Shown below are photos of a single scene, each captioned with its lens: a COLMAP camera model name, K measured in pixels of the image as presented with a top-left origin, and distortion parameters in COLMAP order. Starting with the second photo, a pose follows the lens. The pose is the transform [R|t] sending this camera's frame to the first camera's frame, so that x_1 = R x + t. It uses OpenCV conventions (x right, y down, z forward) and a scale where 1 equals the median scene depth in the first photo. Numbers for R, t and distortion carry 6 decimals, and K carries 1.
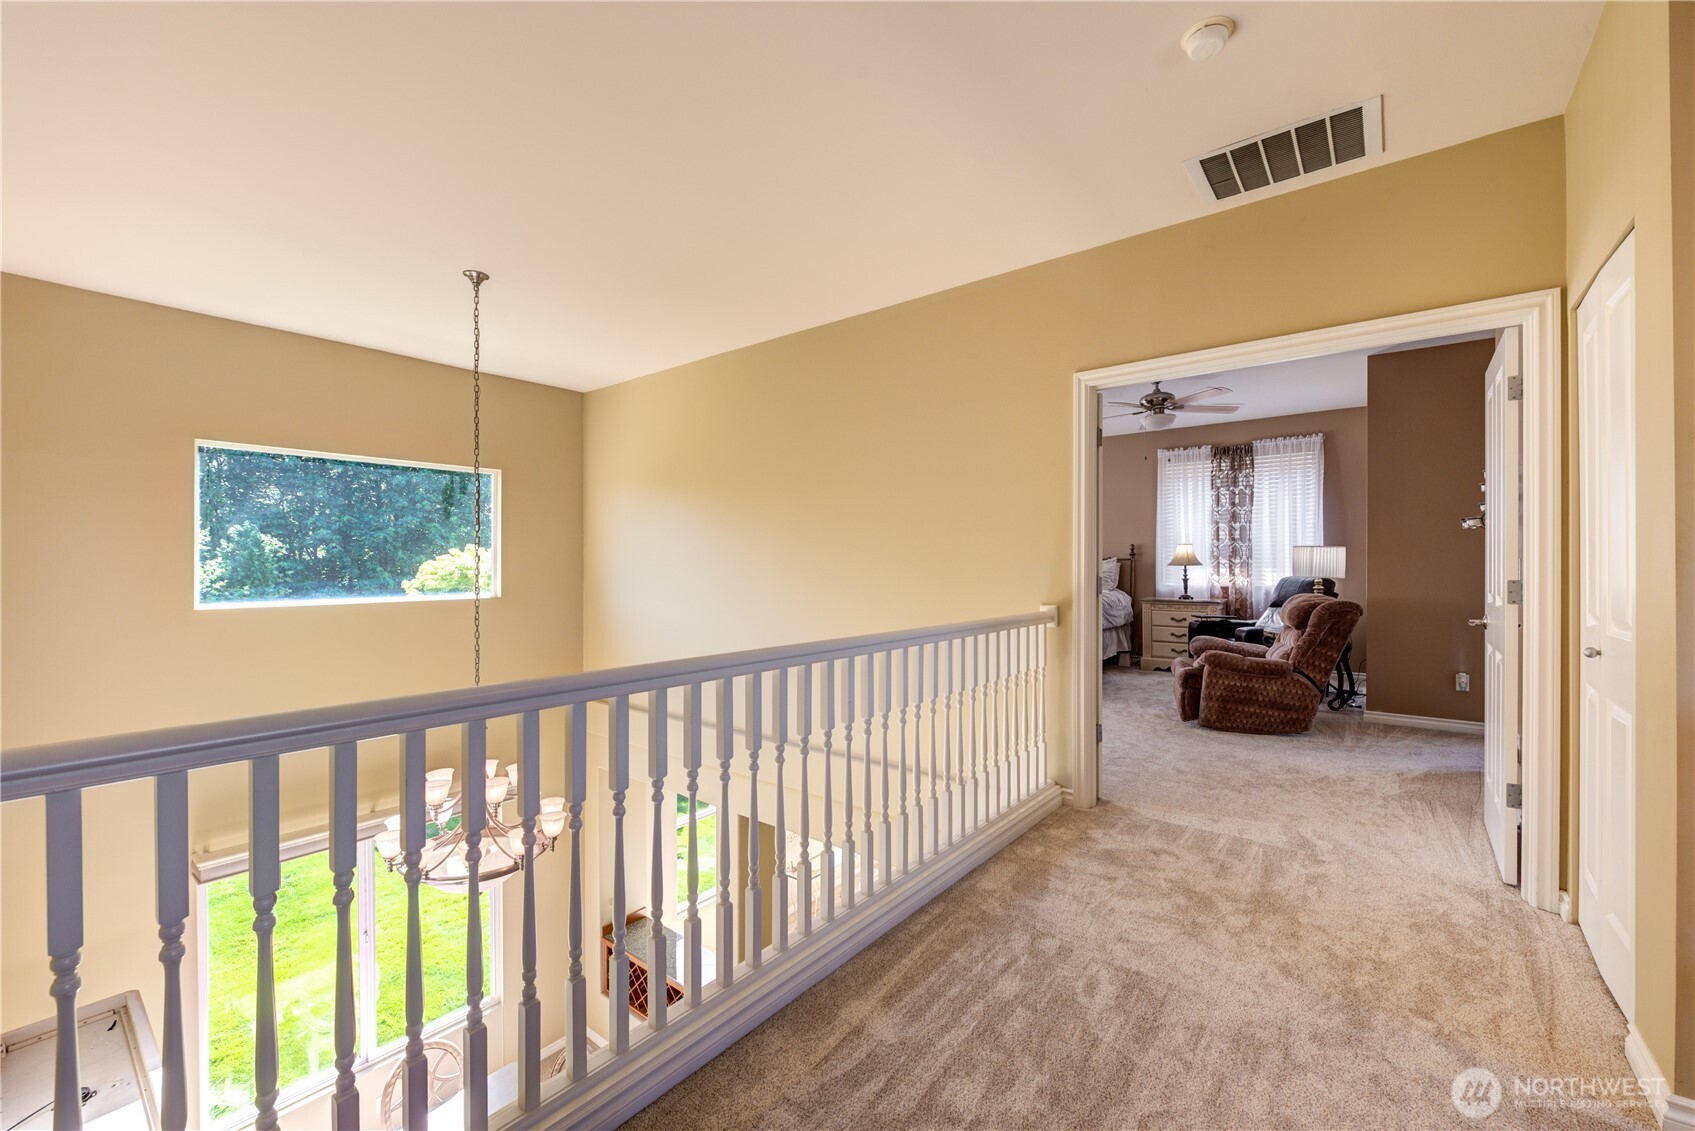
lens RADIAL K [[691.6, 0, 840.2], [0, 691.6, 565.9], [0, 0, 1]] dist [0.001102, 0.000070]
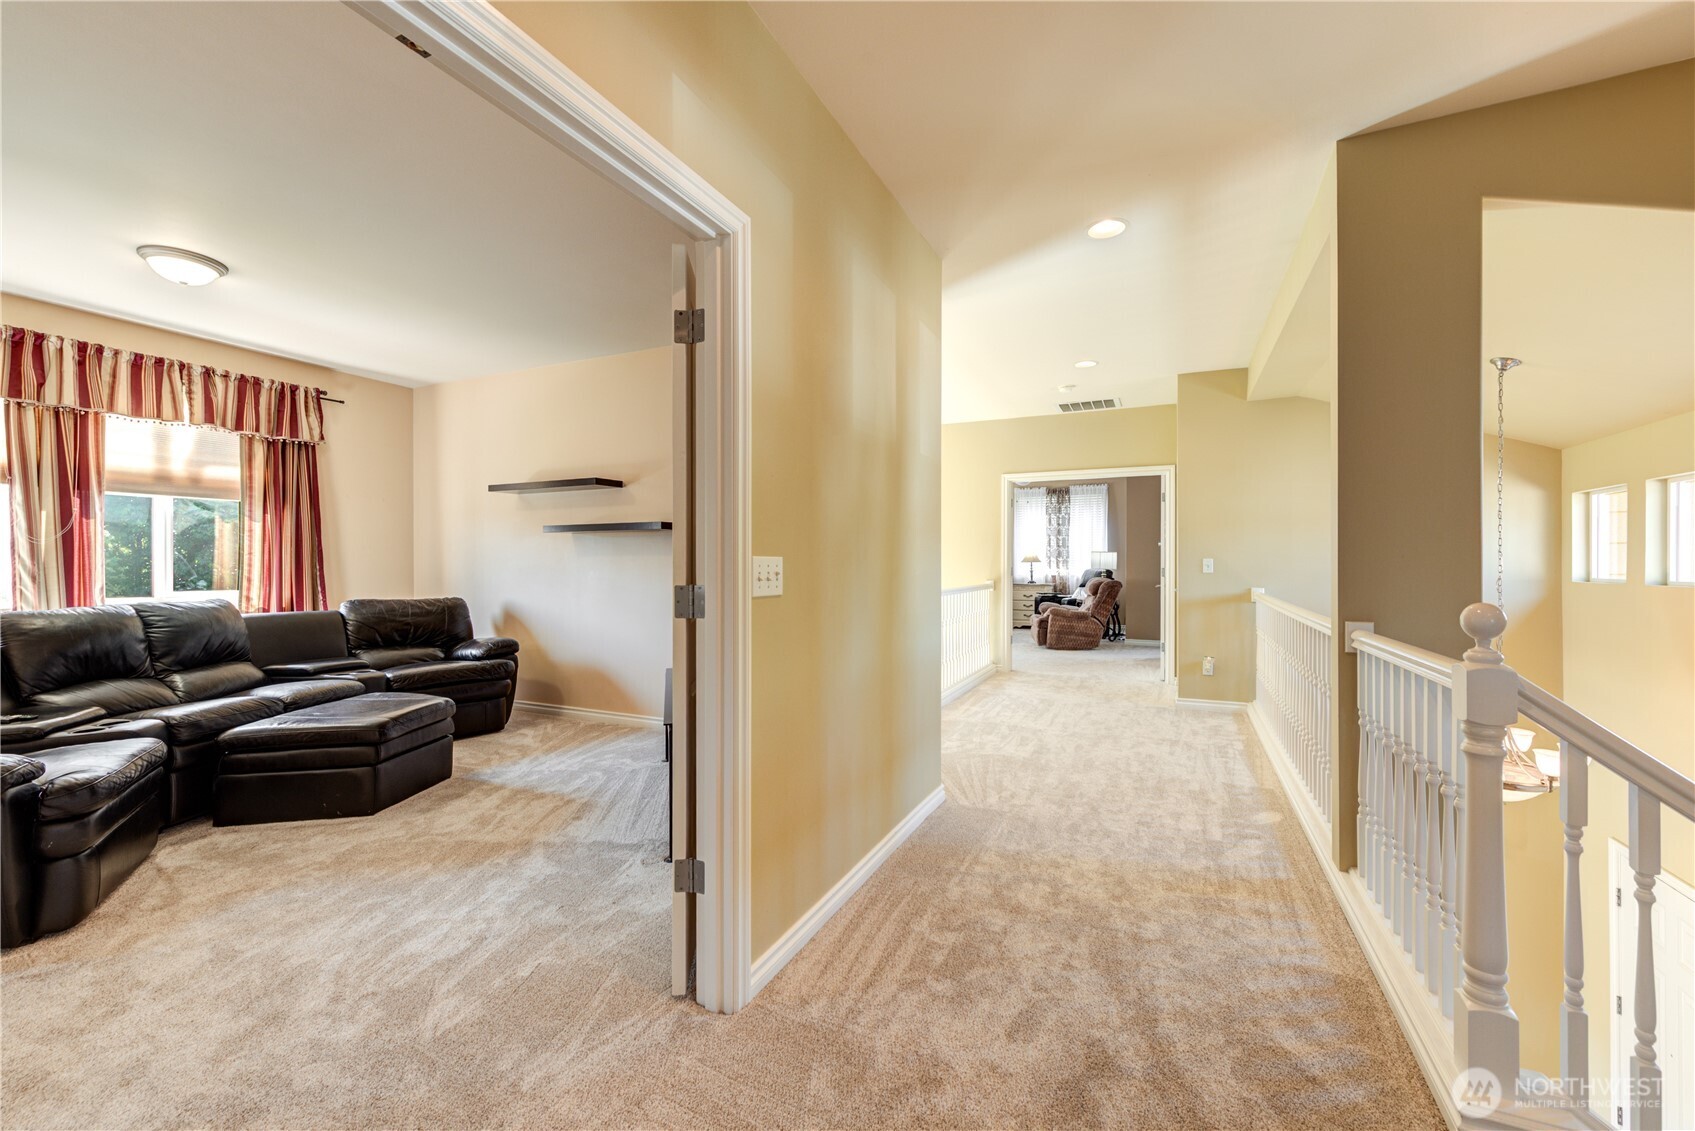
lens RADIAL K [[669.0, 0, 851.9], [0, 669.0, 563.3], [0, 0, 1]] dist [0.002650, -0.000330]
pose [[0.972357, 0.001303, 0.233497, -0.330688], [-0.001465, 0.999999, 0.000522, 0.001899], [-0.233496, -0.000850, 0.972357, -0.506126]]
